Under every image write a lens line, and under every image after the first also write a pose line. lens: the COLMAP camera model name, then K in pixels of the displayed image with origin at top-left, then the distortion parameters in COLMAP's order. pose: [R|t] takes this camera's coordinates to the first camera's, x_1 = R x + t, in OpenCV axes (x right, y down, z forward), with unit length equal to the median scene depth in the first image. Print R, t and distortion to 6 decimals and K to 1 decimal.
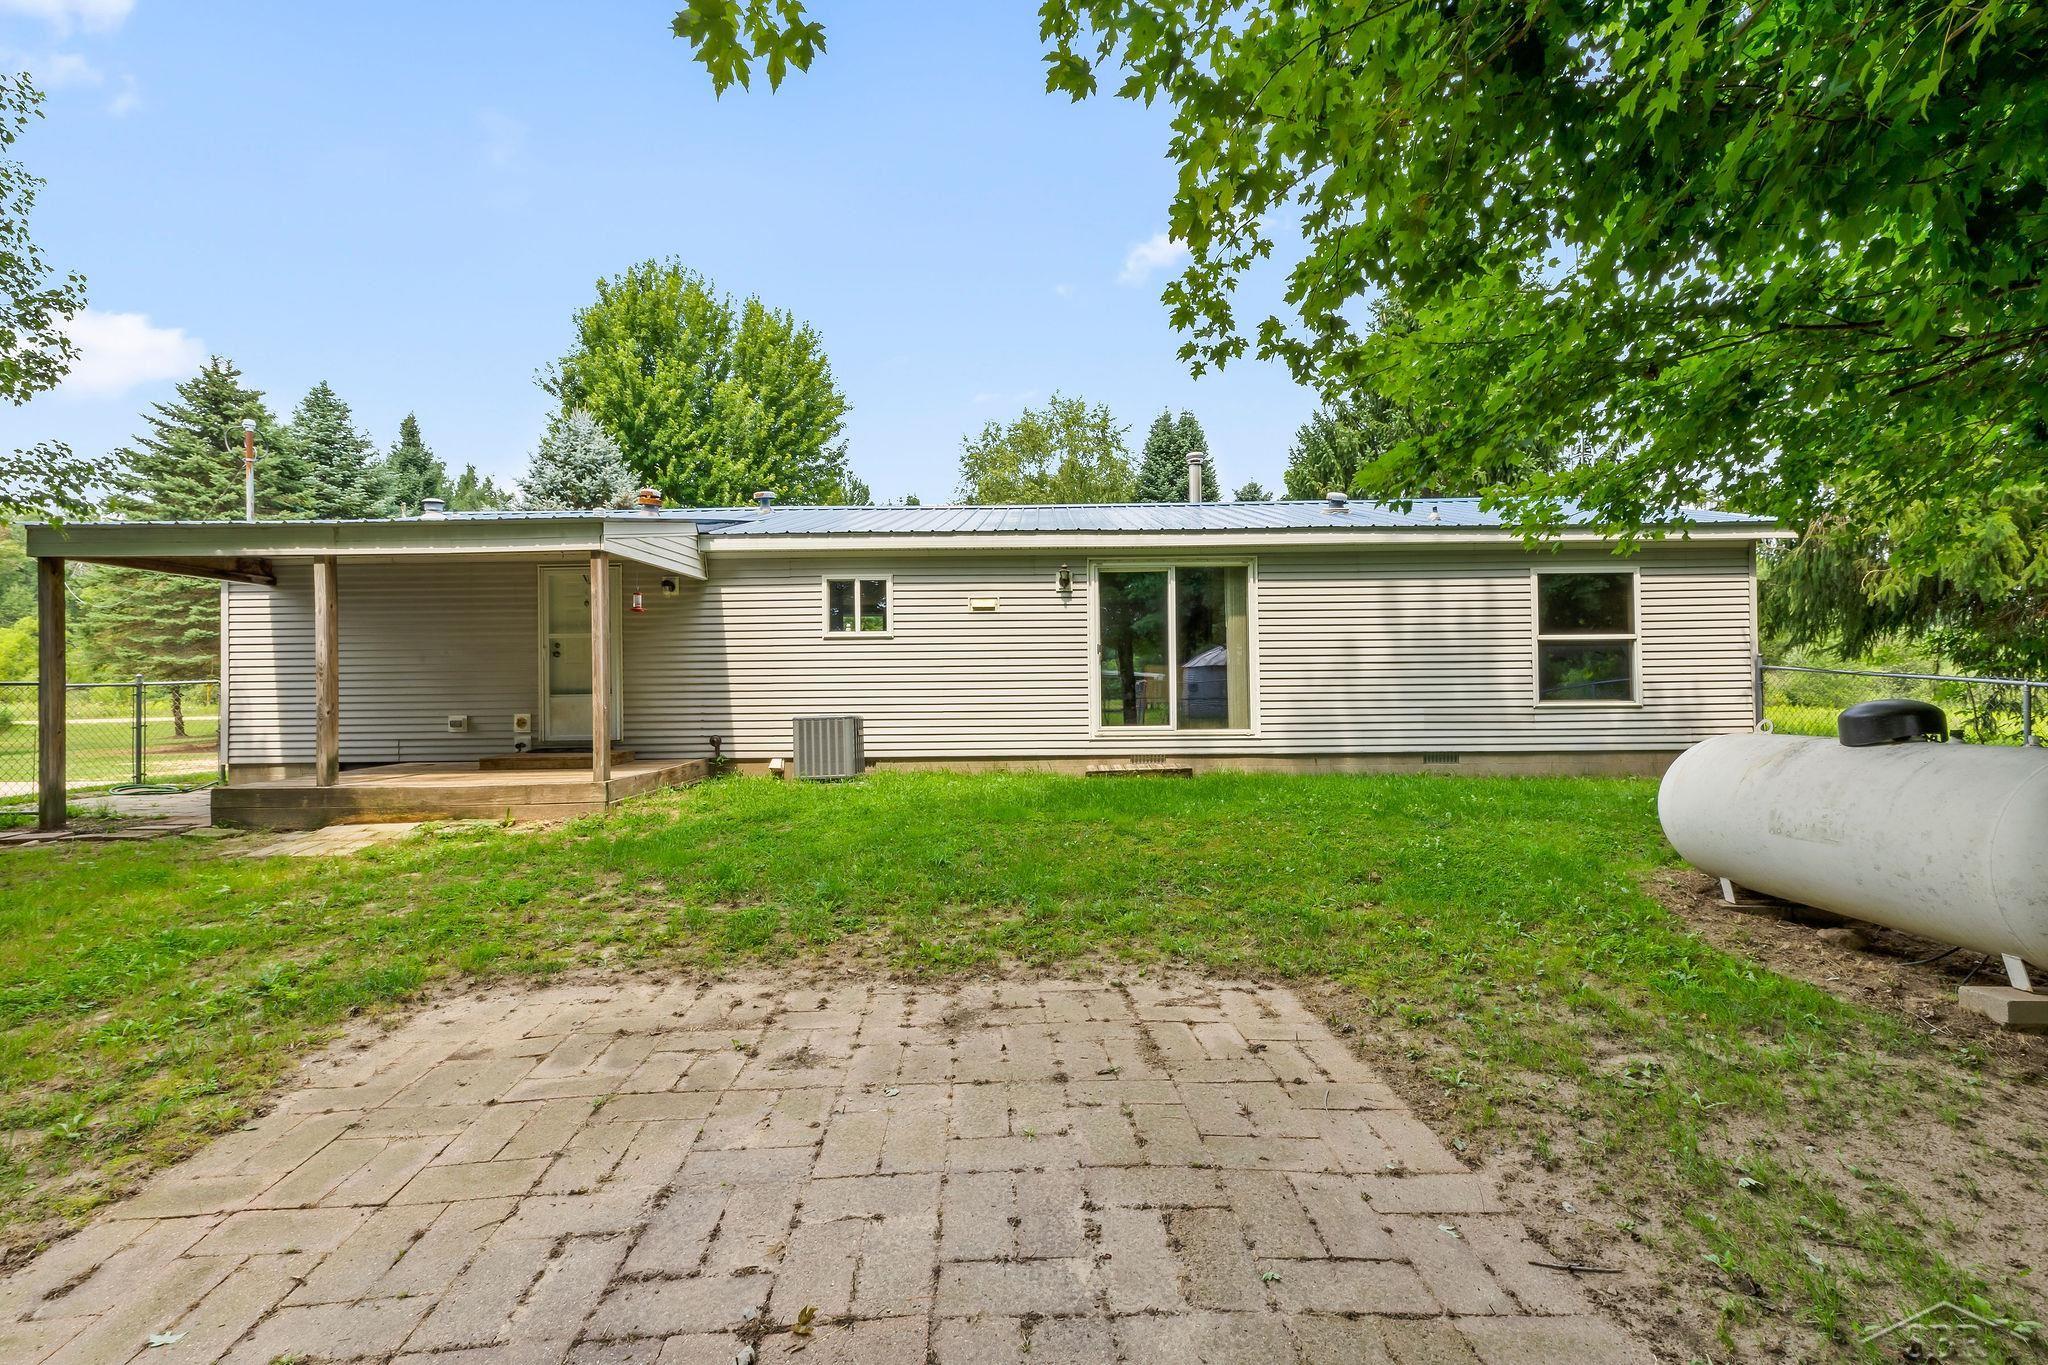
lens RADIAL K [[932.8, 0, 1026.8], [0, 932.8, 685.8], [0, 0, 1]] dist [0.001544, 0.000129]
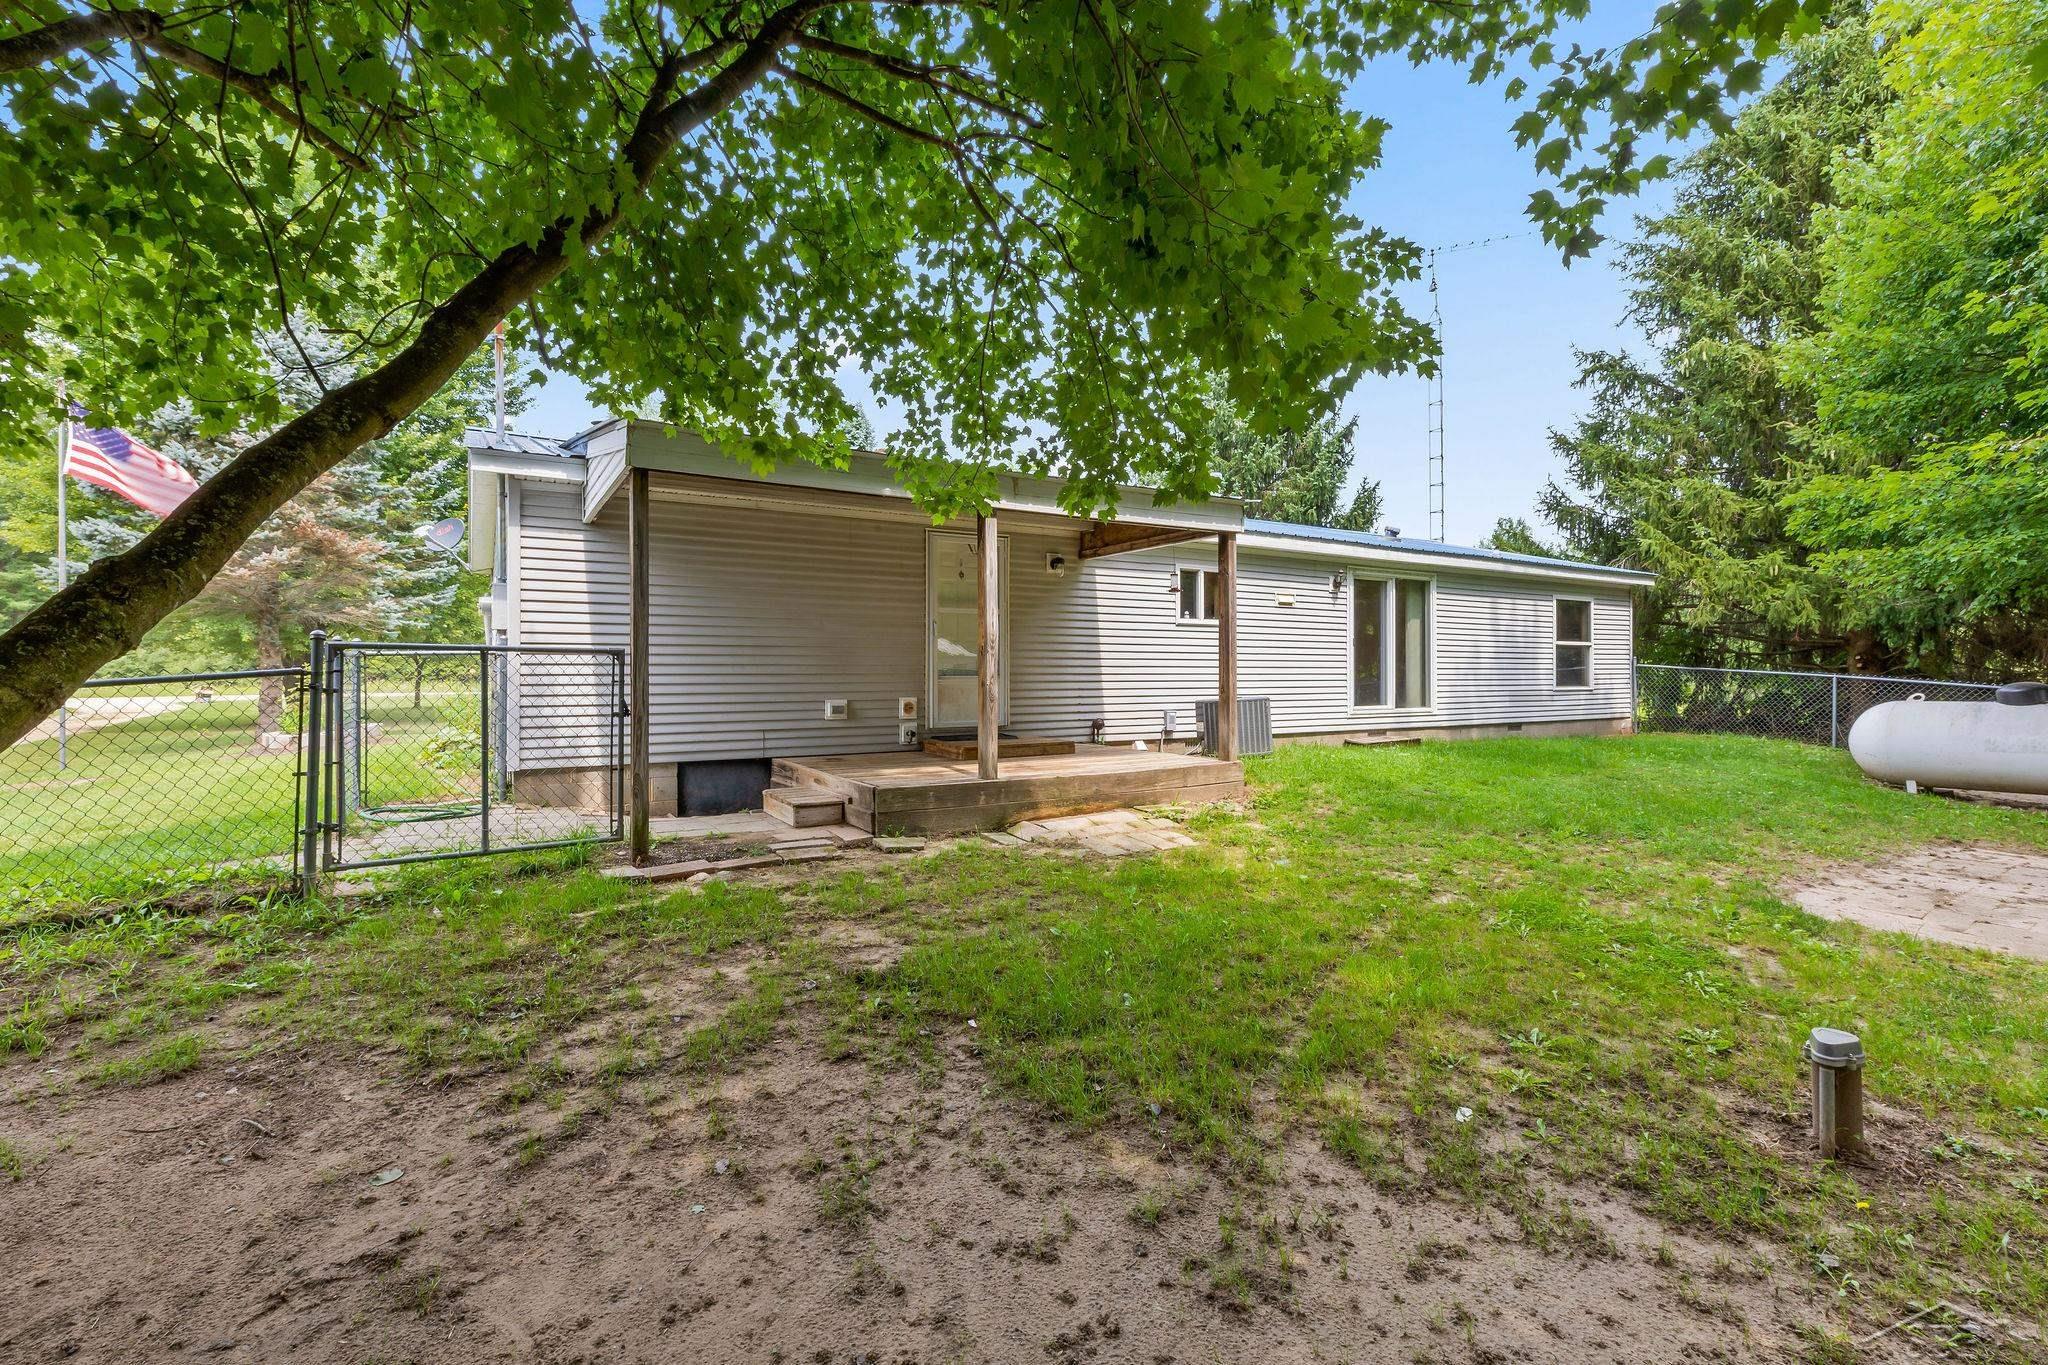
lens RADIAL K [[932.8, 0, 1028.1], [0, 932.8, 676.9], [0, 0, 1]] dist [0.001544, 0.000129]
pose [[0.846637, 0.008239, 0.532108, -0.915232], [-0.006794, 0.999966, -0.004673, 0.014066], [-0.532128, 0.000341, 0.846664, 0.205086]]
